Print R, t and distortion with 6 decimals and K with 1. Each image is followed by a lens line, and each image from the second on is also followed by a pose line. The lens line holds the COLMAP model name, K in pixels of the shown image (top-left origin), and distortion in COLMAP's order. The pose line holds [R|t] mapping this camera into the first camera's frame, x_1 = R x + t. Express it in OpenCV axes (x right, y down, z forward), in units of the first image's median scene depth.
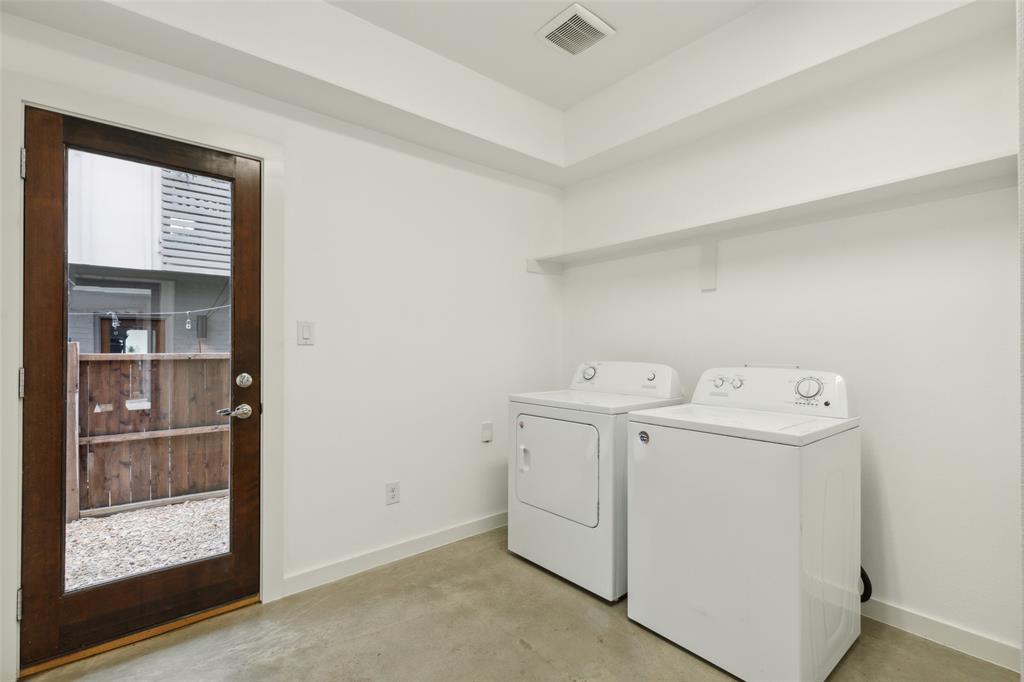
lens RADIAL K [[469.3, 0, 512.7], [0, 469.3, 349.9], [0, 0, 1]] dist [0.015301, -0.000166]
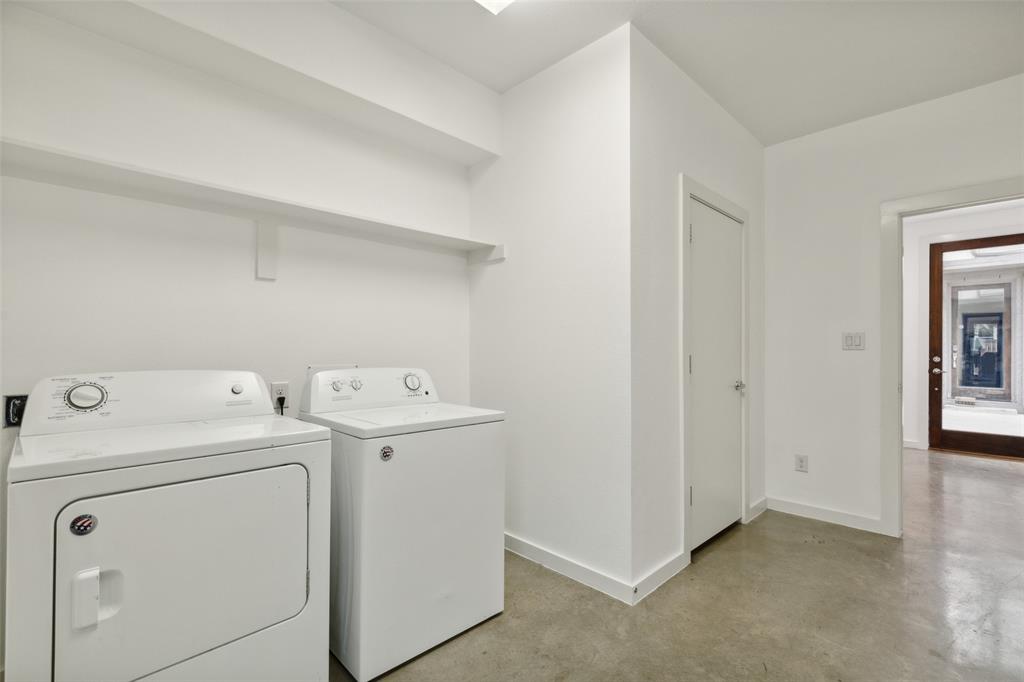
lens RADIAL K [[469.3, 0, 512.7], [0, 469.3, 349.9], [0, 0, 1]] dist [0.015301, -0.000166]
pose [[-0.074944, -0.006186, 0.997169, -0.521807], [-0.003812, 0.999975, 0.005917, -0.009453], [-0.997180, -0.003358, -0.074966, 0.727586]]
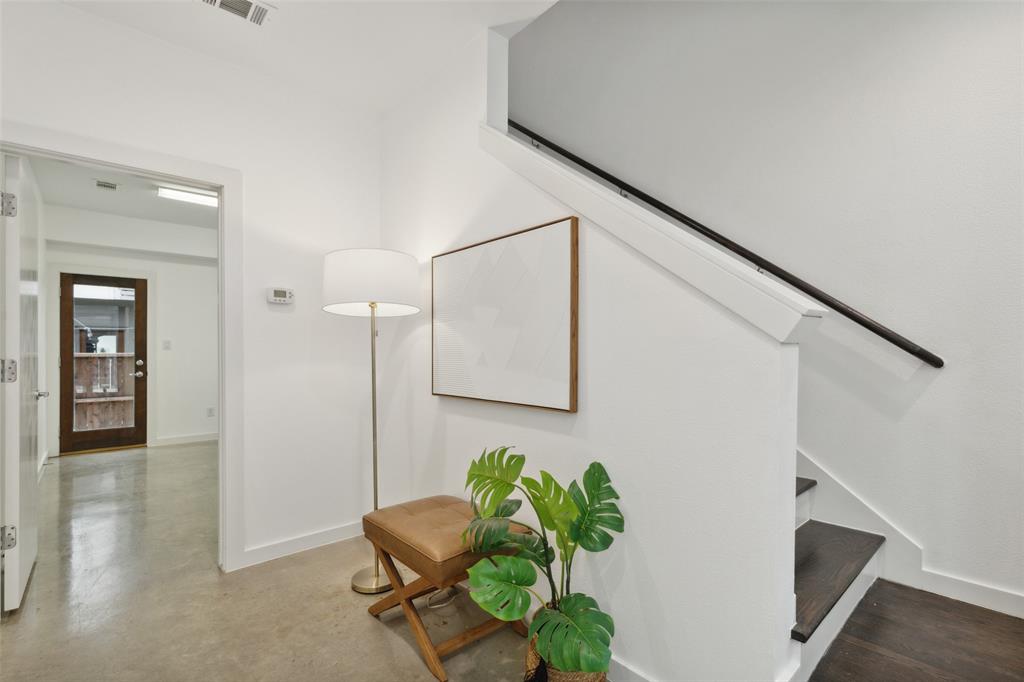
lens RADIAL K [[469.3, 0, 512.7], [0, 469.3, 349.9], [0, 0, 1]] dist [0.015301, -0.000166]
pose [[0.999529, -0.001647, 0.030641, 0.817039], [0.001599, 0.999997, 0.001587, -0.005297], [-0.030644, -0.001537, 0.999529, -0.976986]]
